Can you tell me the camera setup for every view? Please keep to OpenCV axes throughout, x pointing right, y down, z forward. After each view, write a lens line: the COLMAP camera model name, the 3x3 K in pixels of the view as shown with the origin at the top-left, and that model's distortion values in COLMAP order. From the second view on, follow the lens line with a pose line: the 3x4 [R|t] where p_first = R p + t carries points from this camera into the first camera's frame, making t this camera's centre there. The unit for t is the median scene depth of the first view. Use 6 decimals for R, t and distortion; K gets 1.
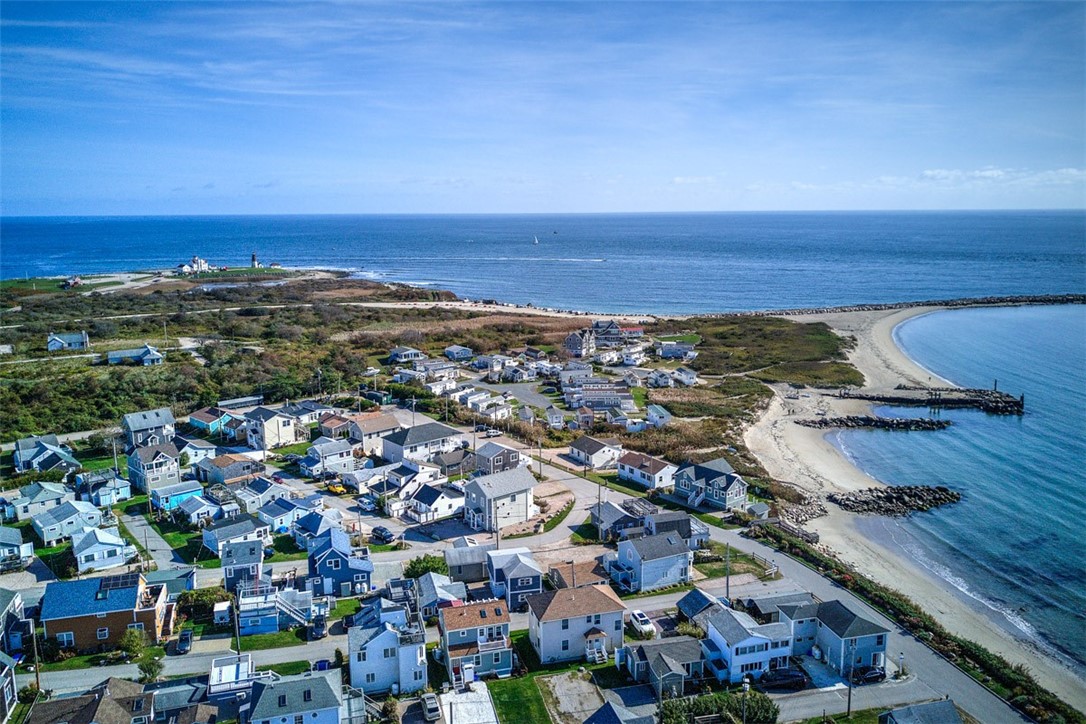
lens RADIAL K [[818.4, 0, 543.0], [0, 818.4, 362.0], [0, 0, 1]] dist [0.040454, -0.082105]
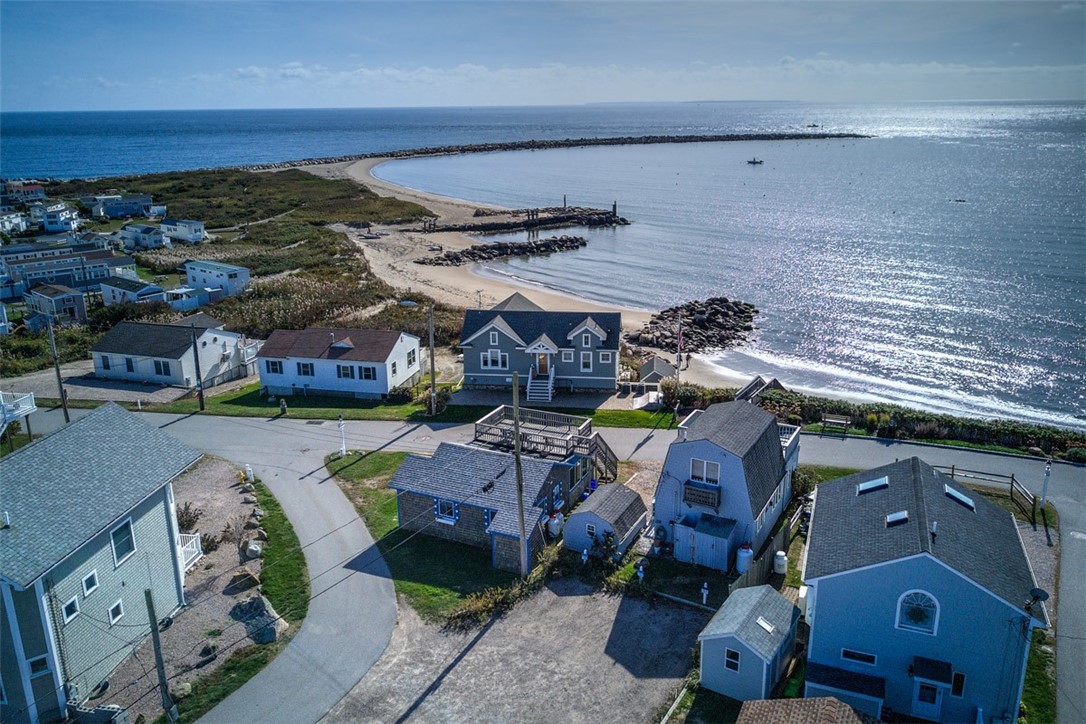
lens RADIAL K [[818.4, 0, 543.0], [0, 818.4, 362.0], [0, 0, 1]] dist [0.040454, -0.082105]
pose [[0.728770, -0.206149, 0.652991, -0.069461], [0.130634, 0.977949, 0.162945, 0.072693], [-0.672183, -0.033447, 0.739630, 0.576387]]
